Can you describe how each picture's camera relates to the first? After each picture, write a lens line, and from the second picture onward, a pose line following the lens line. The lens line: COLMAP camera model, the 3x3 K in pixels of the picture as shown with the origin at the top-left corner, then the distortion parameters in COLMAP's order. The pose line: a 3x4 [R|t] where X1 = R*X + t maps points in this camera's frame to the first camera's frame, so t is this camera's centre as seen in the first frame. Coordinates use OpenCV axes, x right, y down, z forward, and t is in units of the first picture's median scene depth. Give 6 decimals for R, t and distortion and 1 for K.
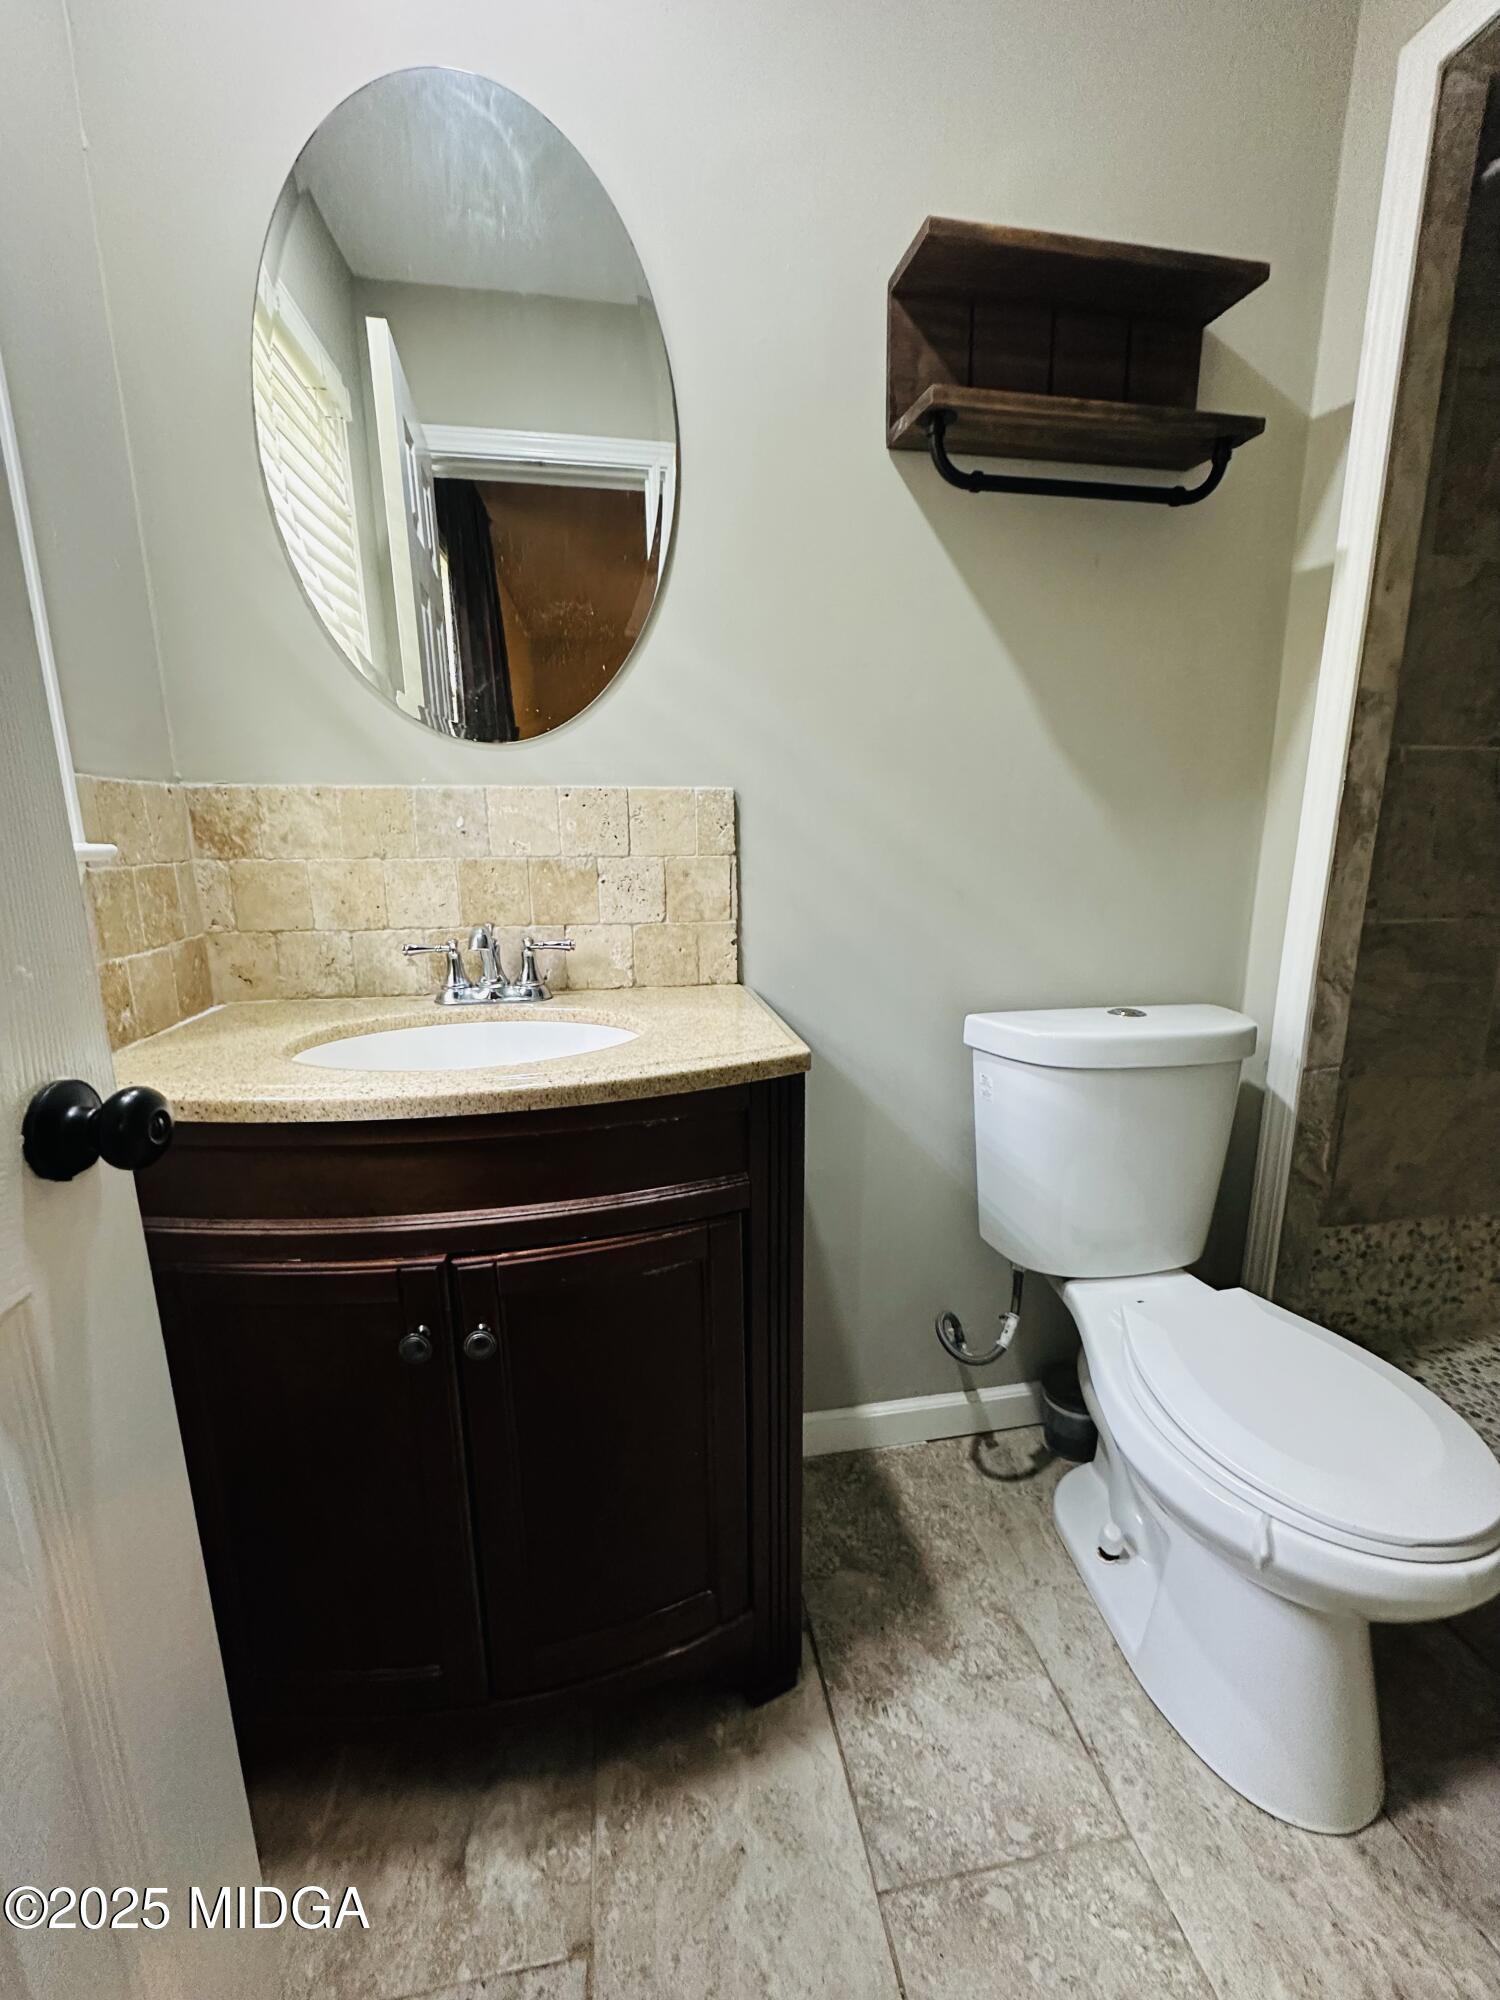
lens RADIAL K [[802.1, 0, 750.6], [0, 802.1, 1010.9], [0, 0, 1]] dist [-0.003558, 0.000126]
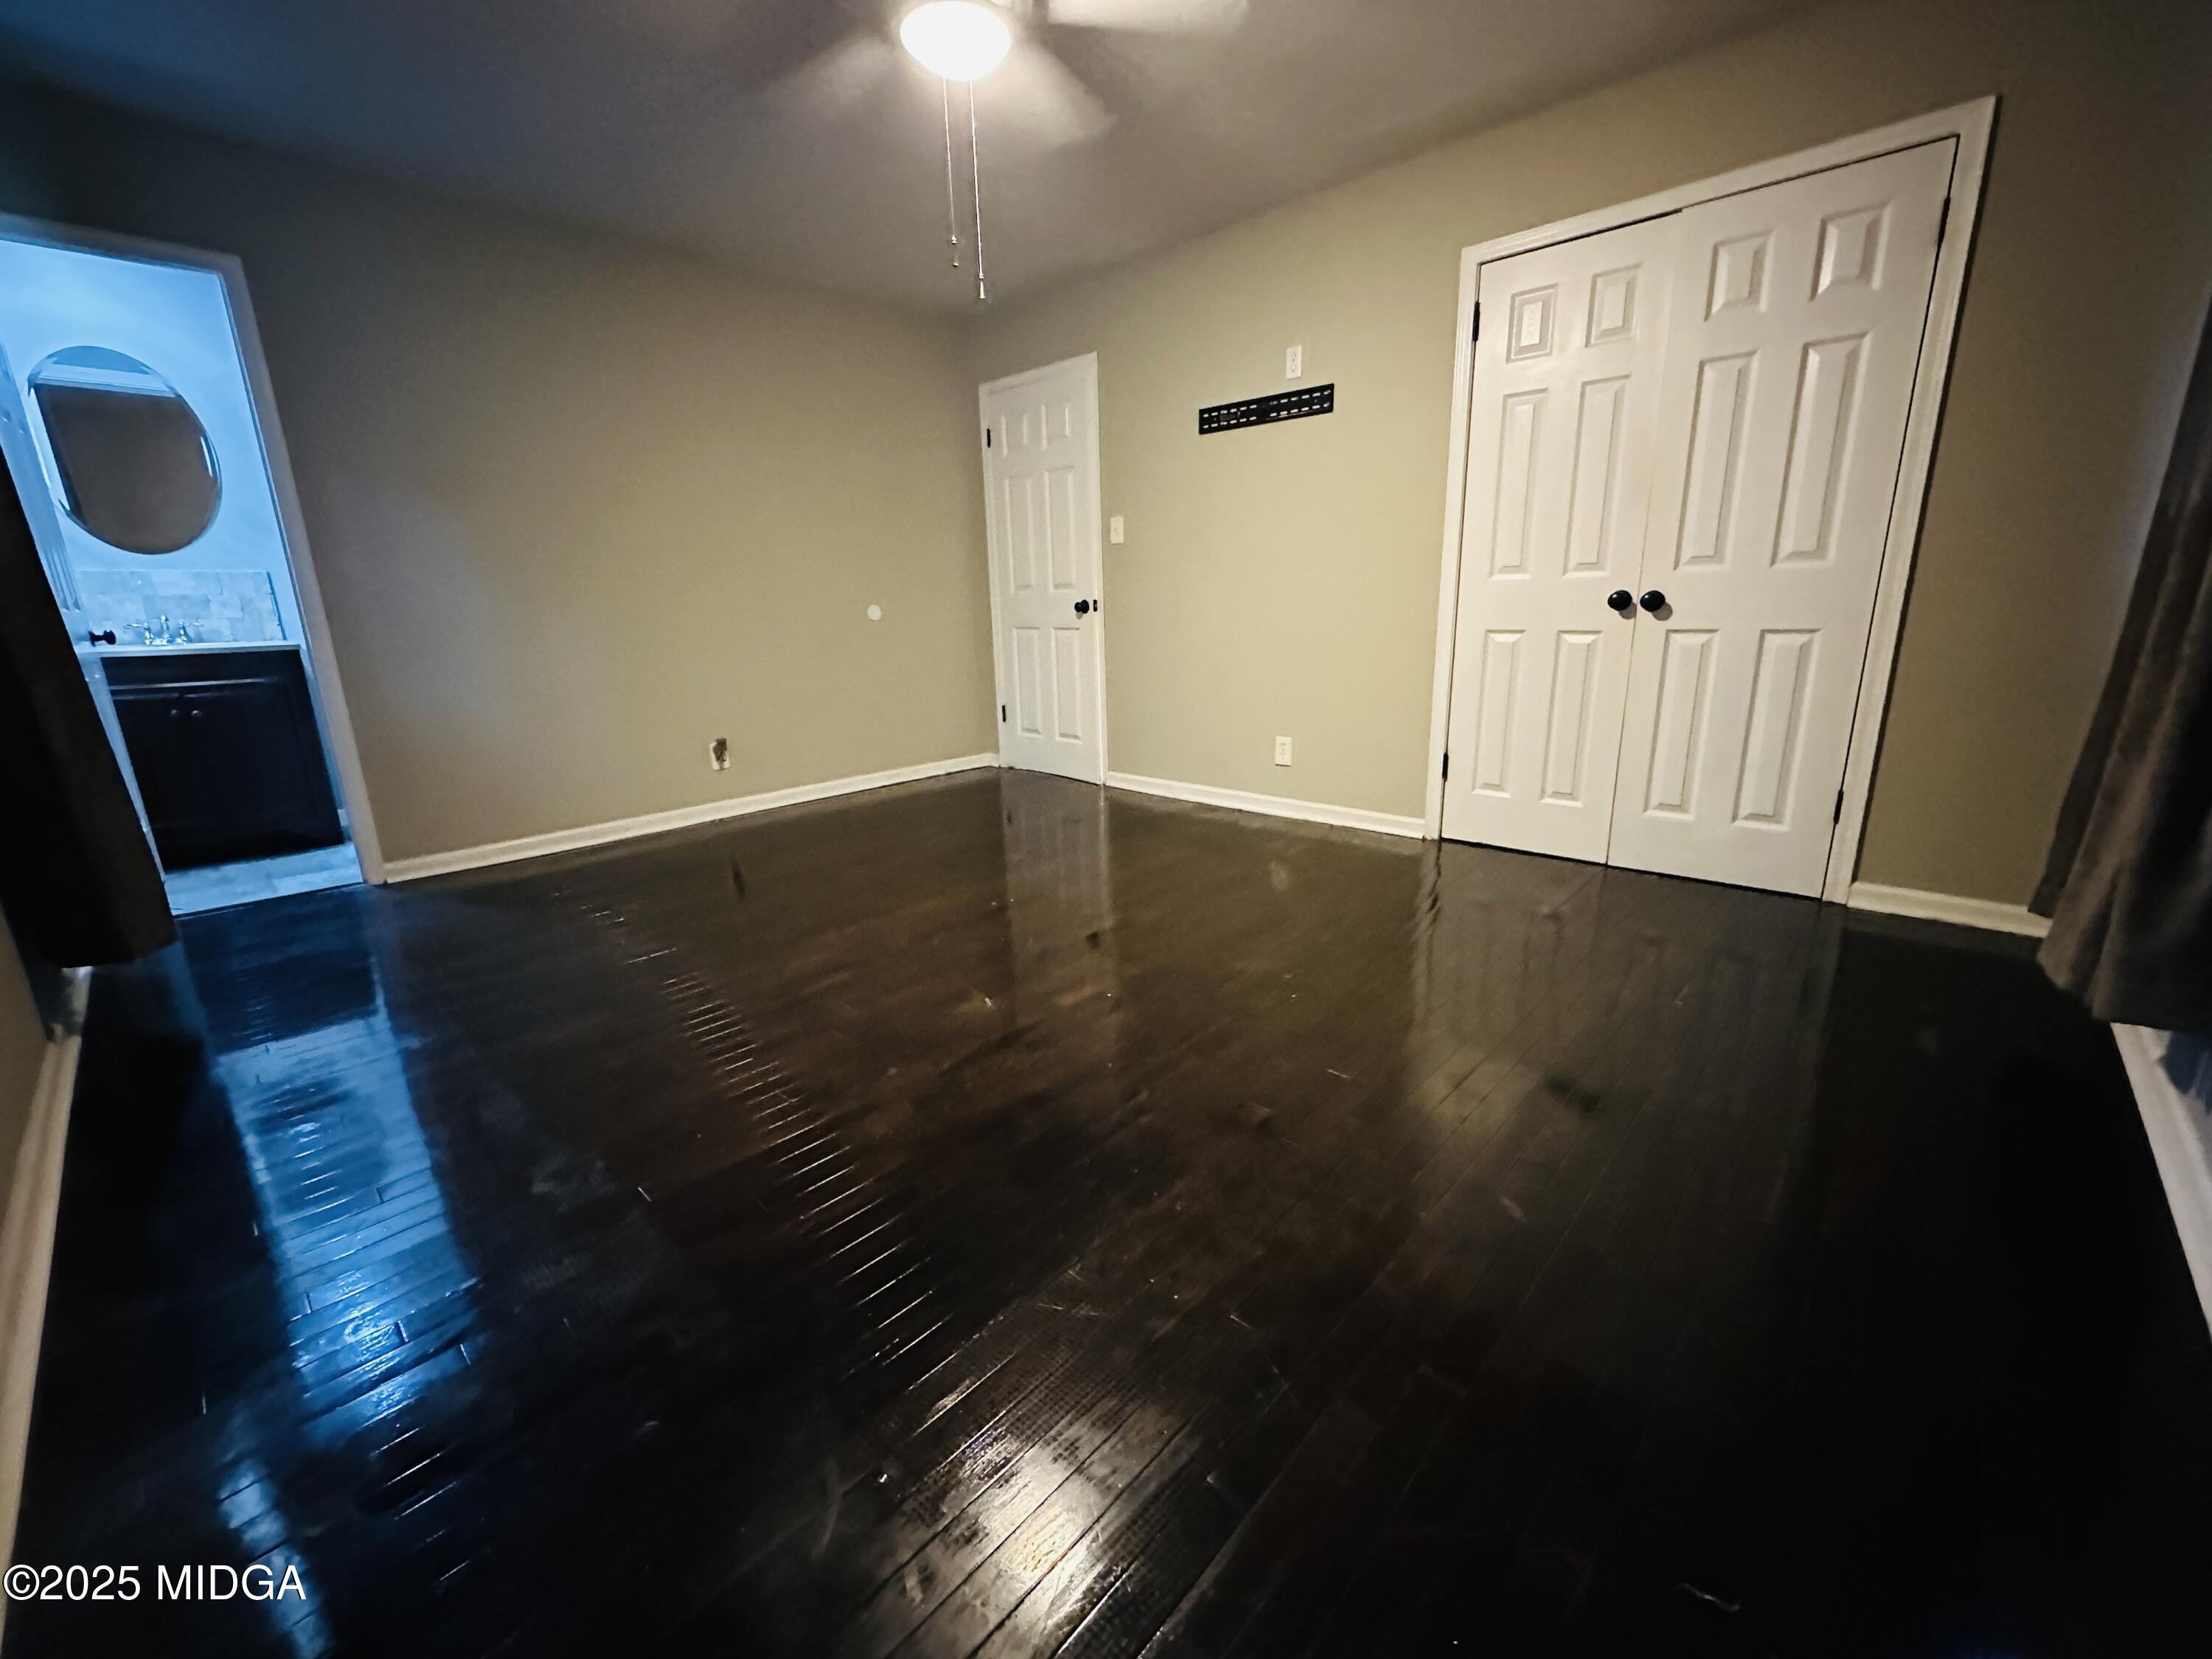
lens RADIAL K [[887.2, 0, 1099.4], [0, 887.2, 819.6], [0, 0, 1]] dist [-0.003558, 0.000126]
pose [[0.806907, -0.146279, 0.572279, 0.471605], [0.130752, 0.989049, 0.068451, 0.830537], [-0.576025, 0.019593, 0.817197, -3.519979]]
